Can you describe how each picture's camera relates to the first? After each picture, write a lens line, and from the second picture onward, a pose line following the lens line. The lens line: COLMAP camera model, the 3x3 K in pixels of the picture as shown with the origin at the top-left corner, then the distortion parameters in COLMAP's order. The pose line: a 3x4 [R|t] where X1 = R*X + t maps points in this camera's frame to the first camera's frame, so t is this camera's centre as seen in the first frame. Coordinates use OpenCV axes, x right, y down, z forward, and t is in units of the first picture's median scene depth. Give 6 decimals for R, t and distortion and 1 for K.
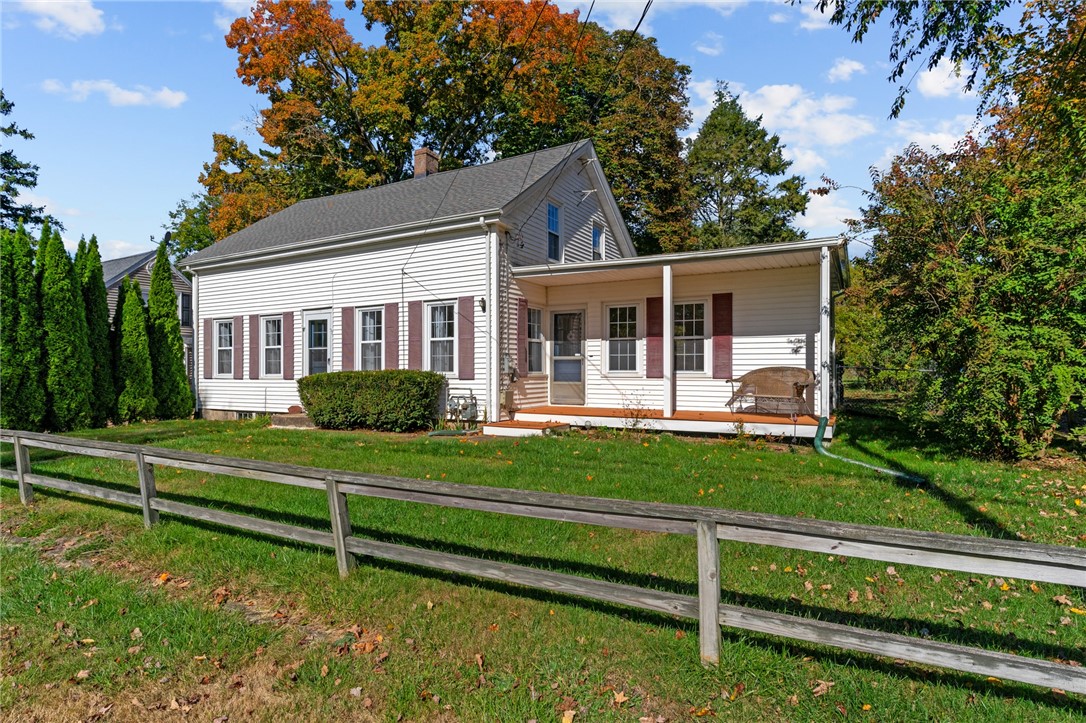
lens RADIAL K [[600.9, 0, 543.7], [0, 600.9, 370.2], [0, 0, 1]] dist [-0.022530, 0.000052]
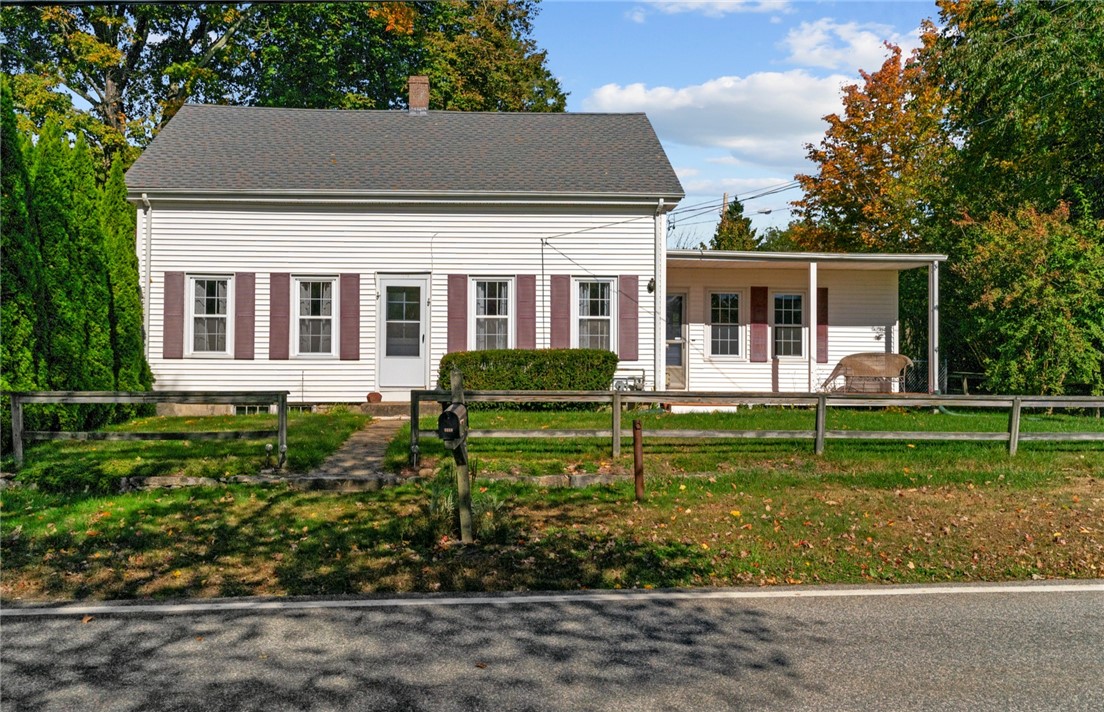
lens RADIAL K [[898.4, 0, 551.7], [0, 898.4, 353.5], [0, 0, 1]] dist [0.026452, -0.000459]
pose [[0.841489, 0.020463, 0.539886, -0.977500], [-0.006989, 0.999611, -0.026995, 0.043189], [-0.540229, 0.018943, 0.841305, -0.151709]]
